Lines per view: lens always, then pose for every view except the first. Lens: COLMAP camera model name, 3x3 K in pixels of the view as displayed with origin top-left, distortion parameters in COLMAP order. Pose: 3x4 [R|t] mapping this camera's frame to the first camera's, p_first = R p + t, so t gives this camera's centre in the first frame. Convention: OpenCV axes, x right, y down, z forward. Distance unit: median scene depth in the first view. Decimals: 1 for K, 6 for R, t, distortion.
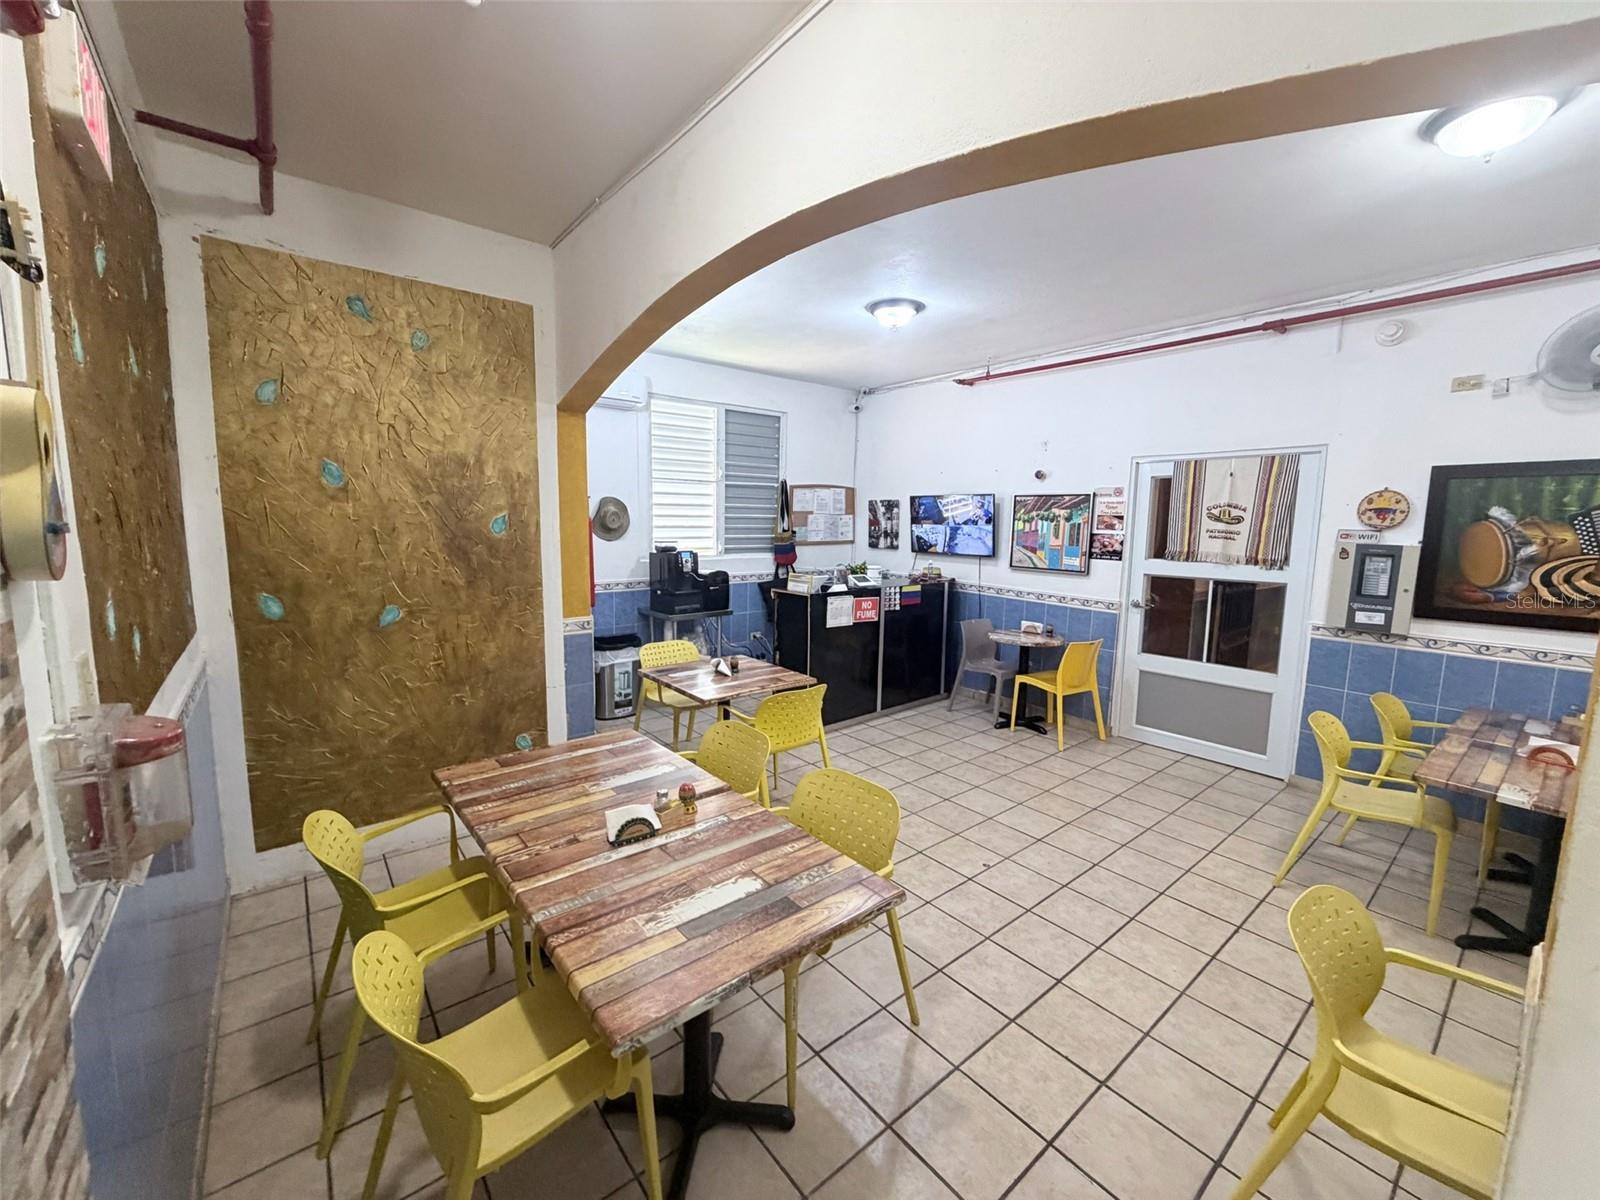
lens RADIAL K [[639.9, 0, 797.9], [0, 639.9, 597.9], [0, 0, 1]] dist [0.008509, -0.000687]
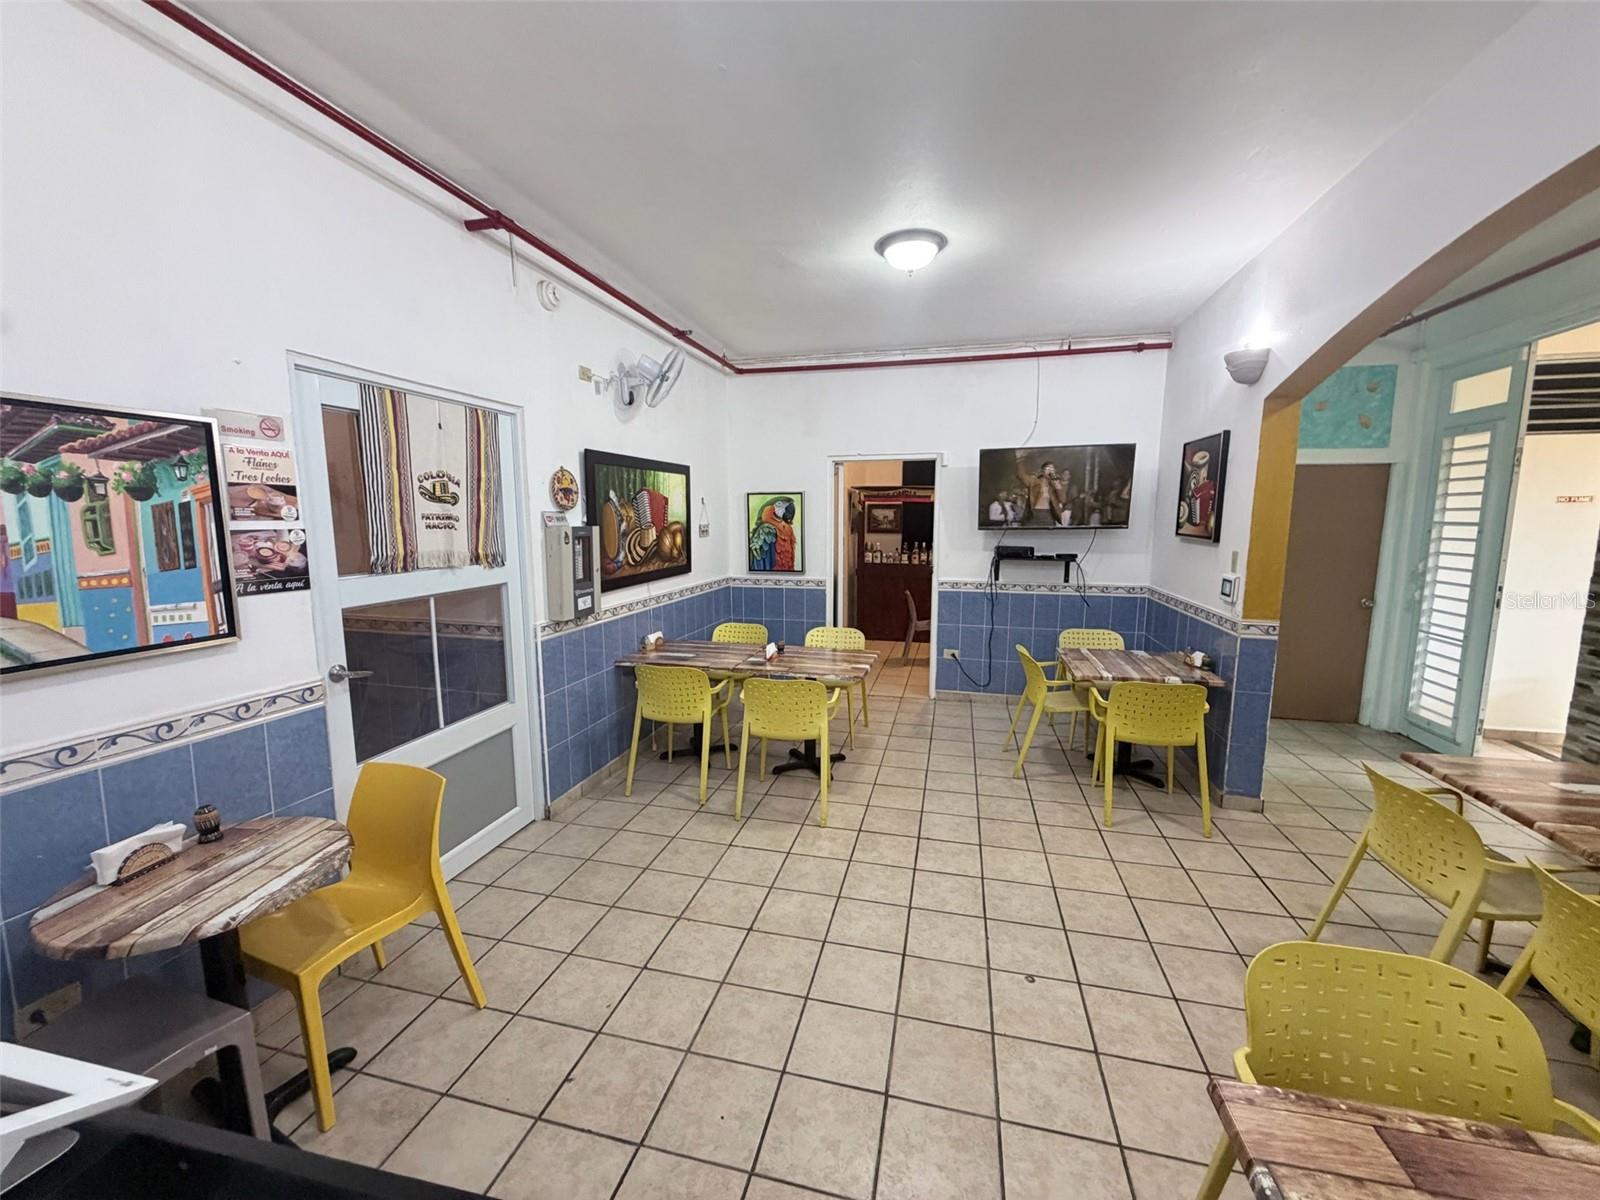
lens RADIAL K [[639.9, 0, 805.4], [0, 639.9, 595.5], [0, 0, 1]] dist [0.008509, -0.000687]
pose [[-0.601560, -0.121101, 0.789595, -0.056073], [0.083033, 0.973609, 0.212582, -0.134365], [-0.794501, 0.193443, -0.575628, 1.109766]]
